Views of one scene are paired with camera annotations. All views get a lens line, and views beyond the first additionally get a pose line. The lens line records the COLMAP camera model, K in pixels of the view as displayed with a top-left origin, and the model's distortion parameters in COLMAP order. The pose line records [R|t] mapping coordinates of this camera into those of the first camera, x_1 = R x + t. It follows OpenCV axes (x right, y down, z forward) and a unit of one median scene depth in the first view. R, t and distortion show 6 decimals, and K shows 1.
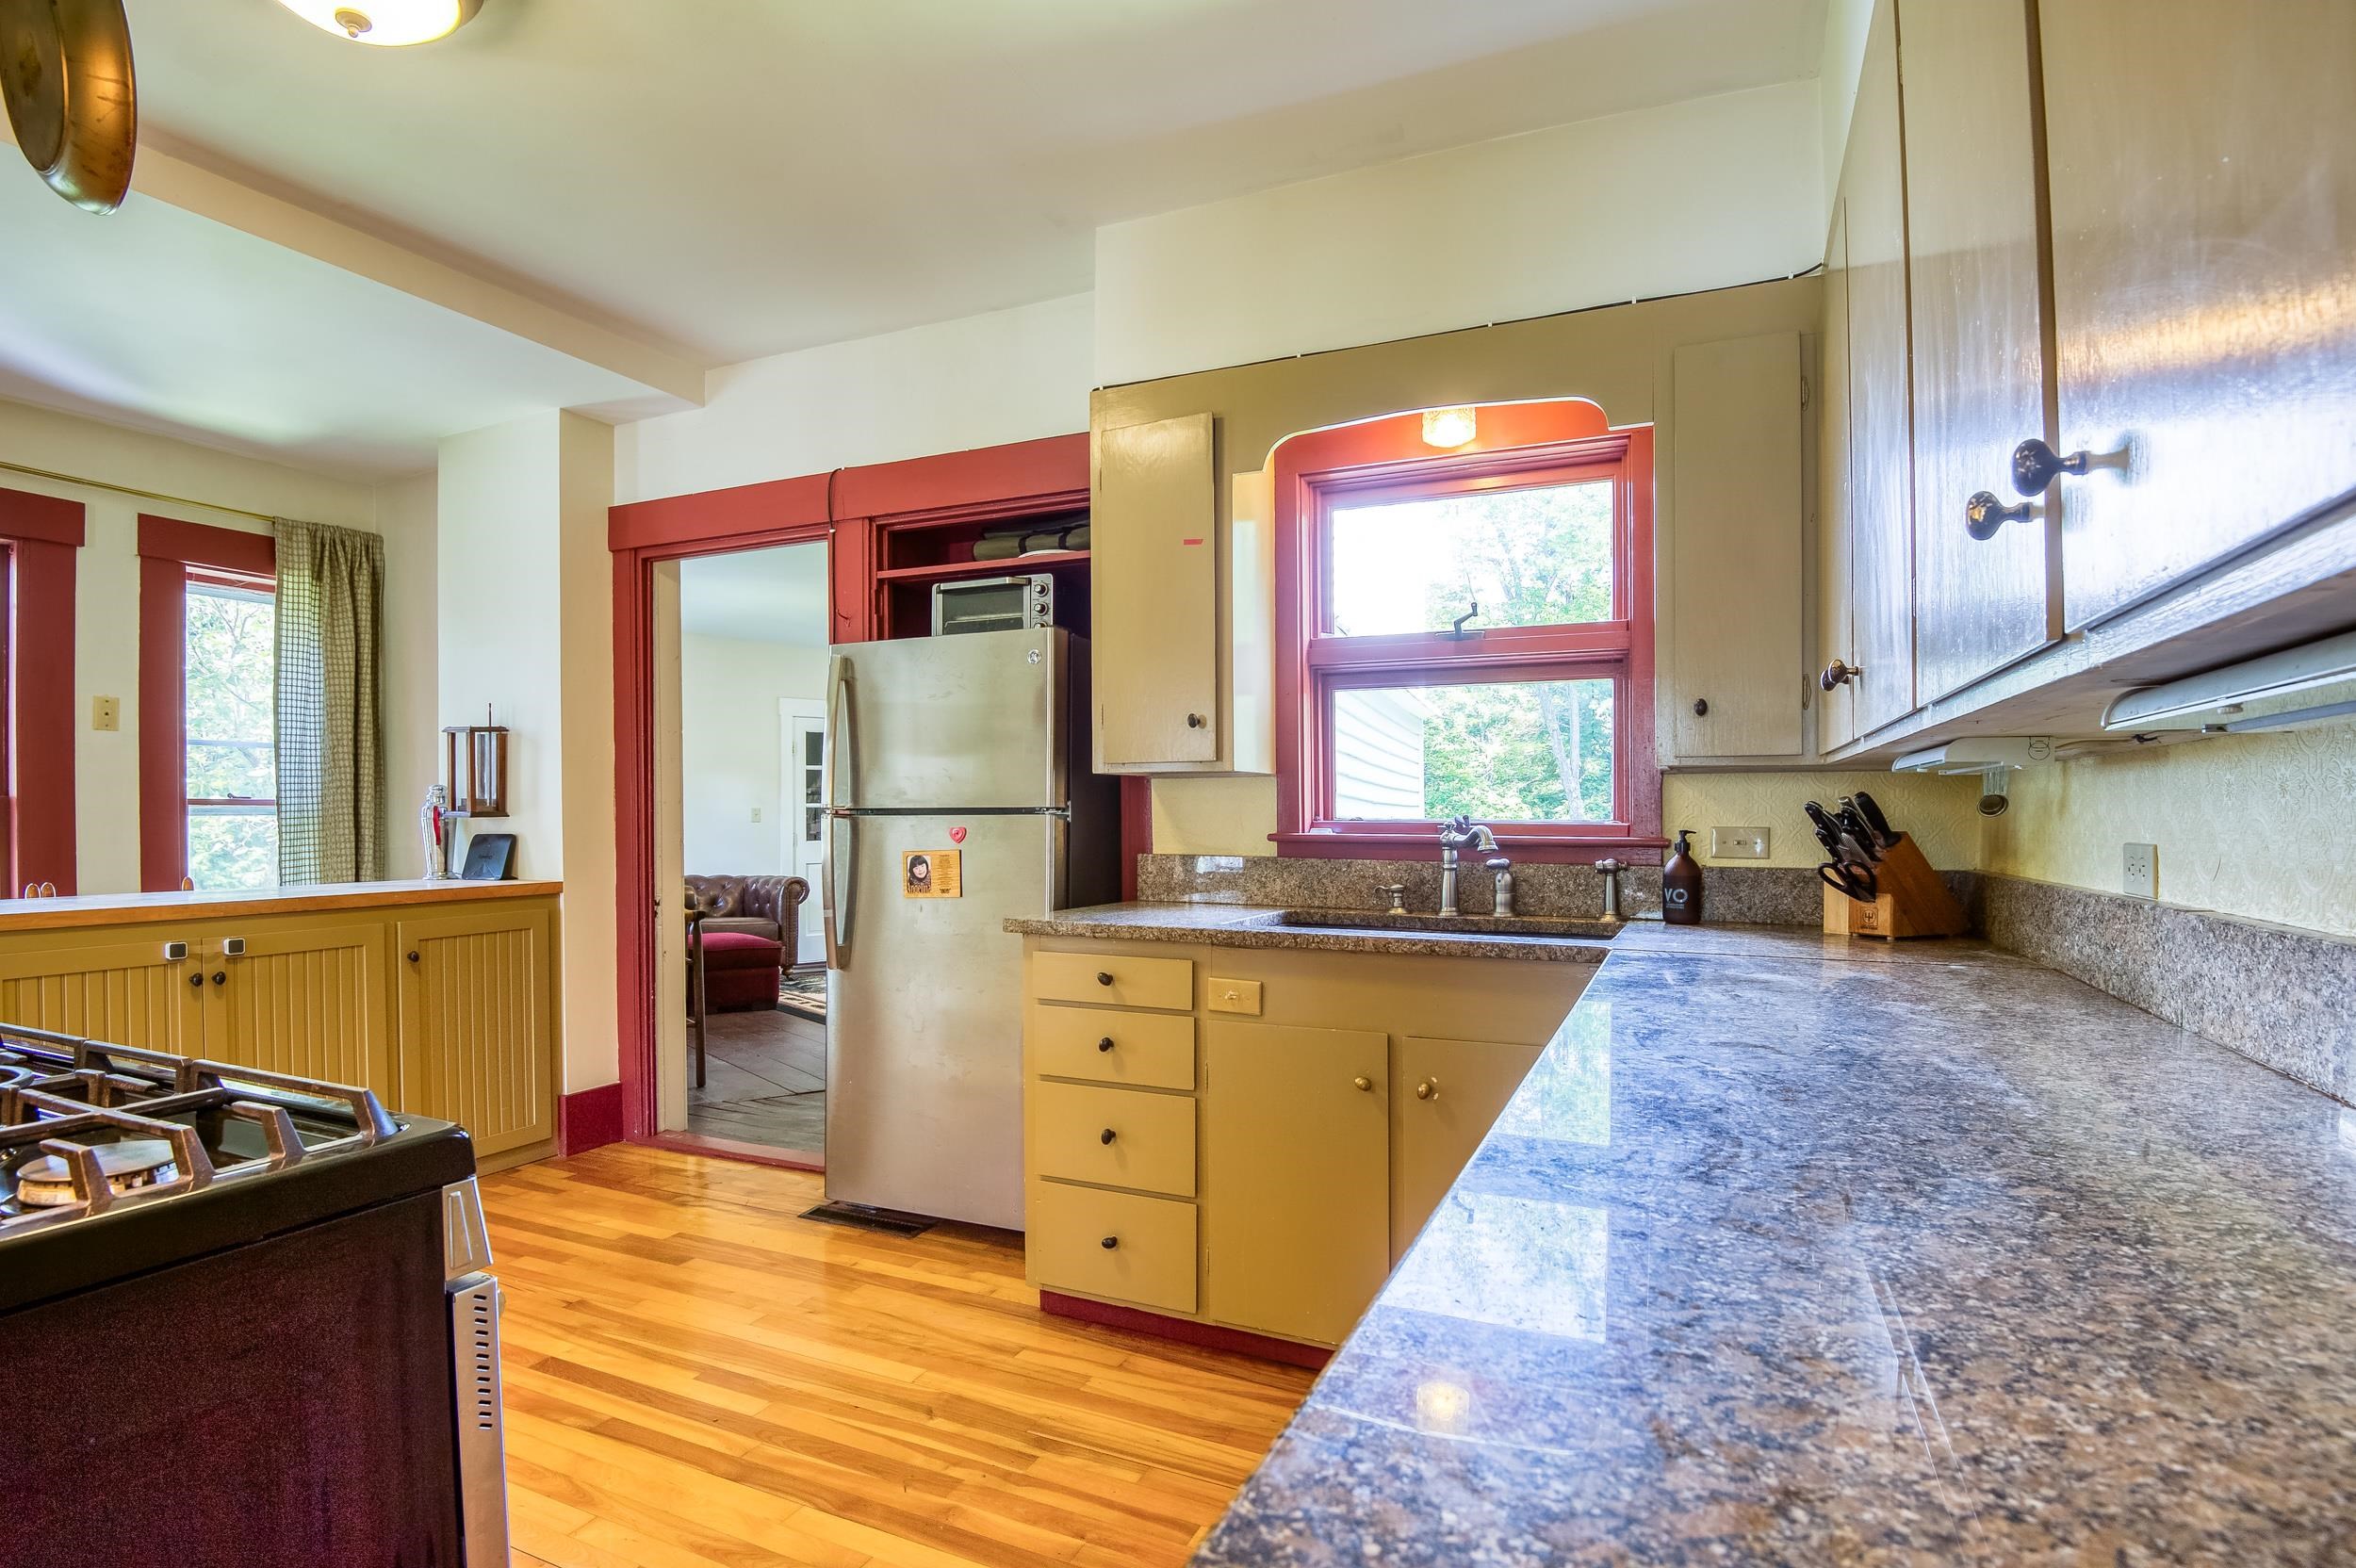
lens RADIAL K [[1109.5, 0, 1188.4], [0, 1109.5, 806.6], [0, 0, 1]] dist [-0.035701, -0.003117]
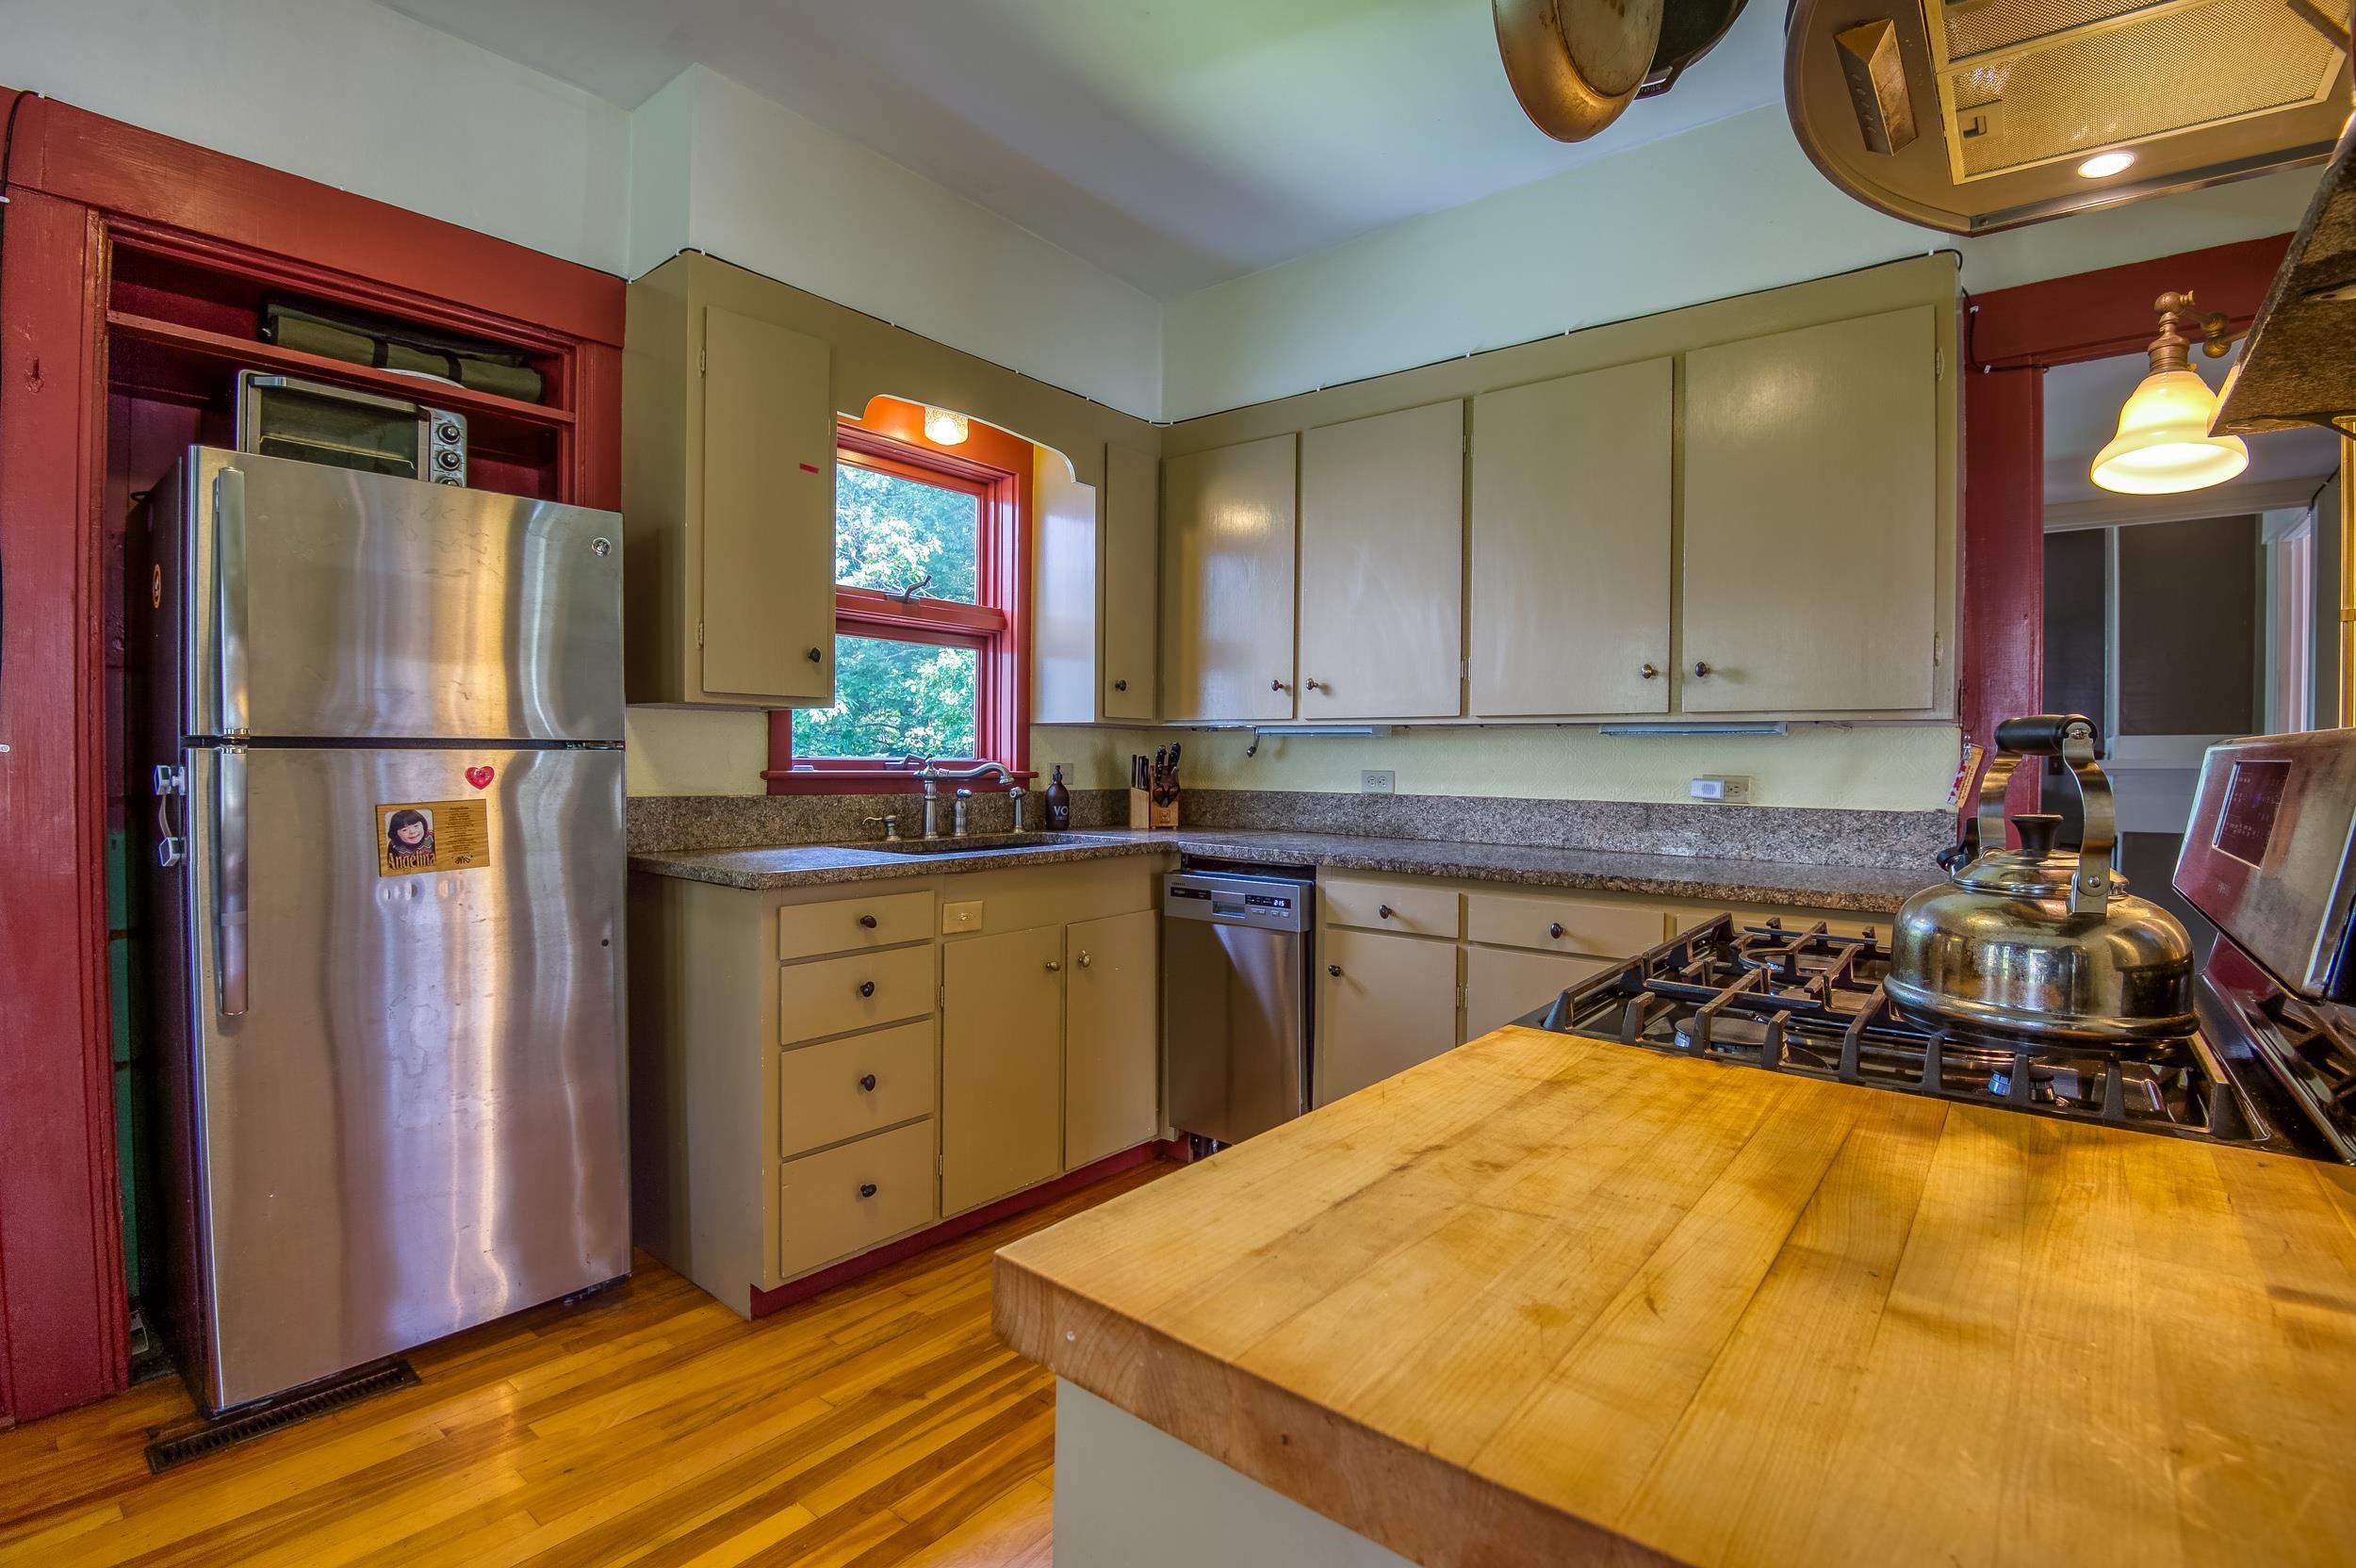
lens RADIAL K [[1109.5, 0, 1174.1], [0, 1109.5, 780.6], [0, 0, 1]] dist [-0.035701, -0.003117]
pose [[0.266598, -0.017456, 0.963650, -0.781327], [-0.017408, 0.999586, 0.022923, 0.003822], [-0.963651, -0.022887, 0.266184, 0.405621]]
